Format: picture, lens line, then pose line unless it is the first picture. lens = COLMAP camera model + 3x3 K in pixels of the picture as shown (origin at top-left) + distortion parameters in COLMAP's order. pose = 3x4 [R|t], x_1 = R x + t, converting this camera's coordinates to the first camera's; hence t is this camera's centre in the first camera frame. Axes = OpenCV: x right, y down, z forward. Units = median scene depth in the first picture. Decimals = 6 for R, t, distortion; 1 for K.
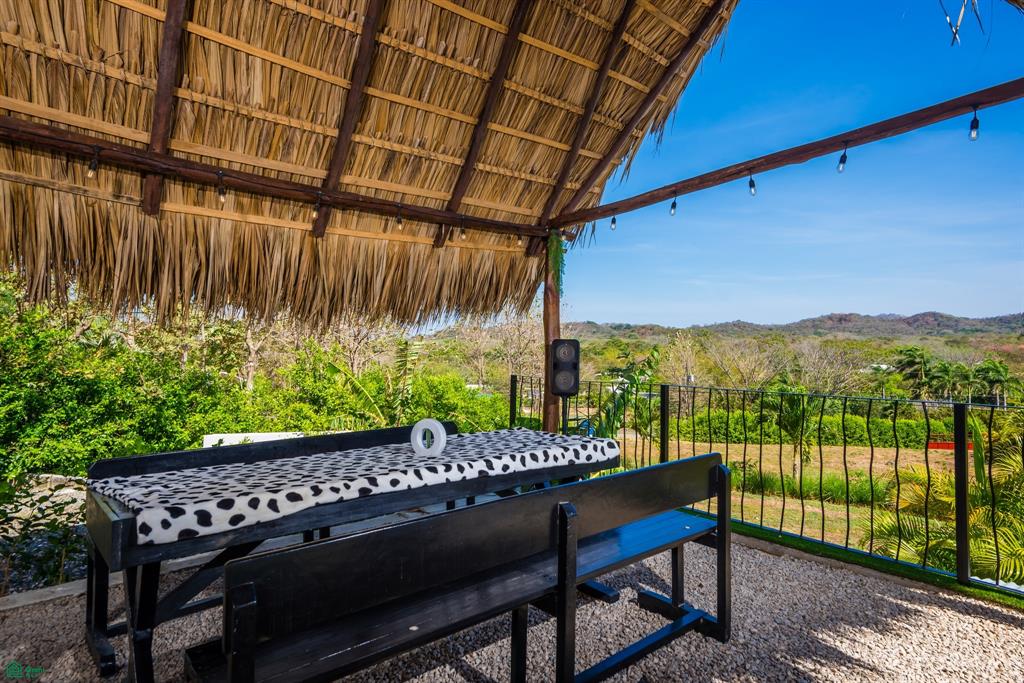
lens RADIAL K [[572.9, 0, 520.2], [0, 572.9, 340.0], [0, 0, 1]] dist [0.001420, -0.000433]
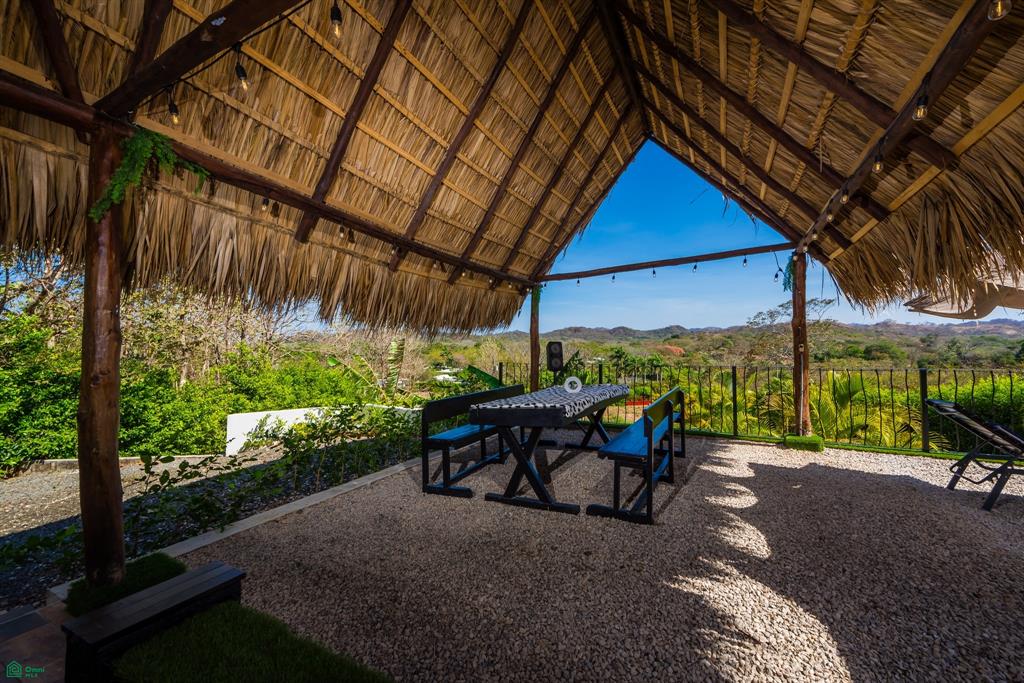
lens RADIAL K [[407.3, 0, 519.1], [0, 407.3, 340.0], [0, 0, 1]] dist [0.004263, -0.001031]
pose [[0.931516, 0.001061, 0.363698, -0.439248], [0.001901, 0.999968, -0.007786, 0.004204], [-0.363694, 0.007944, 0.931485, -0.194082]]
